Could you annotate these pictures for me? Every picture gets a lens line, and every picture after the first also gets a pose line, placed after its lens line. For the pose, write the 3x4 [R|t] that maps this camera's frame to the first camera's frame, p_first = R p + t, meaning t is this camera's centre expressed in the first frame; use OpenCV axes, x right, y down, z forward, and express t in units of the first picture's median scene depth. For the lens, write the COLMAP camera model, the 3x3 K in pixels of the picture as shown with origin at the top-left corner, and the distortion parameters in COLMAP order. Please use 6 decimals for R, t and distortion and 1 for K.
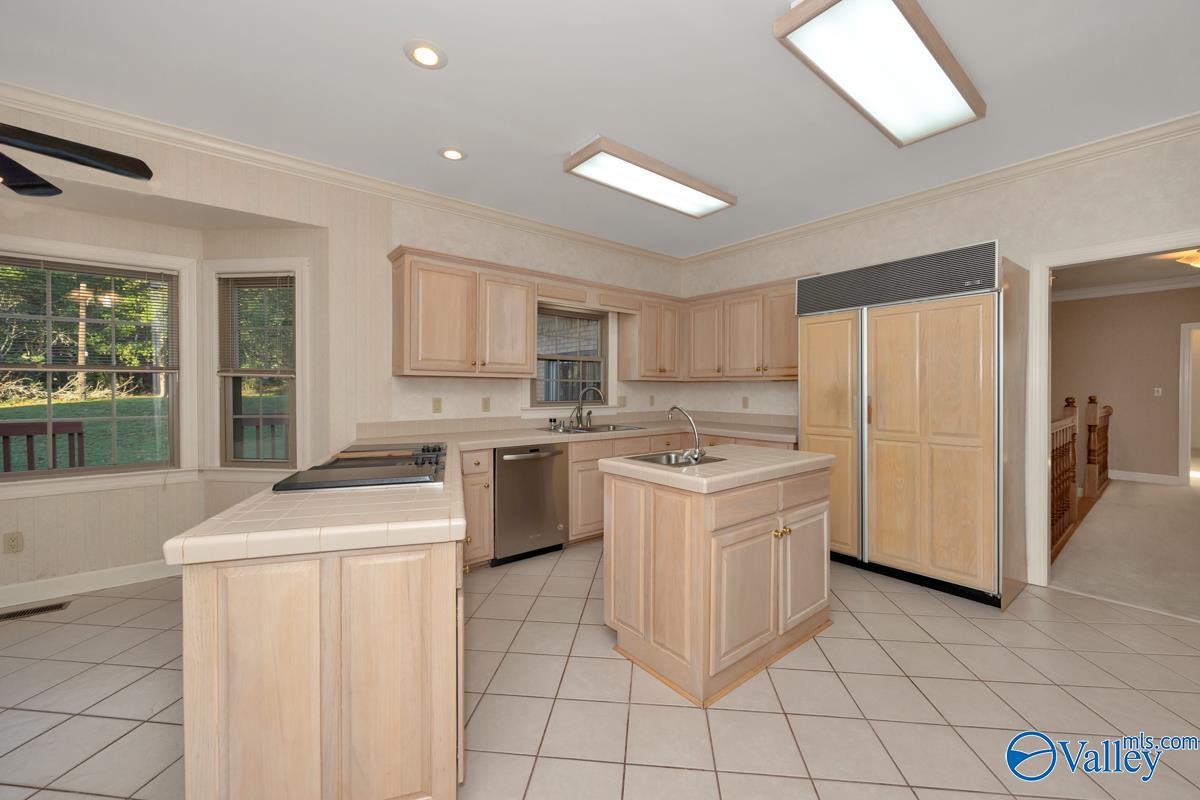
lens RADIAL K [[463.4, 0, 600.8], [0, 463.4, 391.8], [0, 0, 1]] dist [-0.003347, -0.000358]
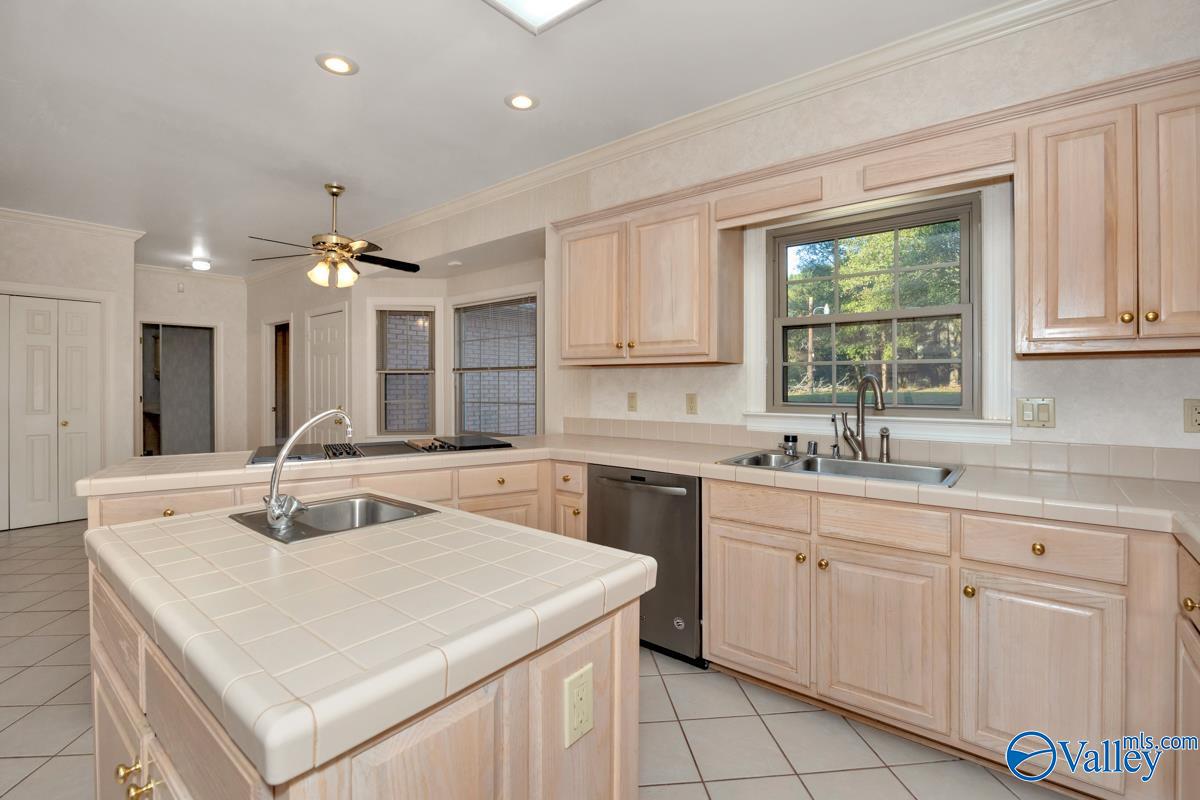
lens RADIAL K [[526.1, 0, 590.2], [0, 526.1, 383.8], [0, 0, 1]] dist [-0.012495, 0.000256]
pose [[0.212929, -0.002828, -0.977064, 0.464866], [-0.003930, 0.999985, -0.003751, 0.001495], [0.977060, 0.004638, 0.212914, 0.676832]]
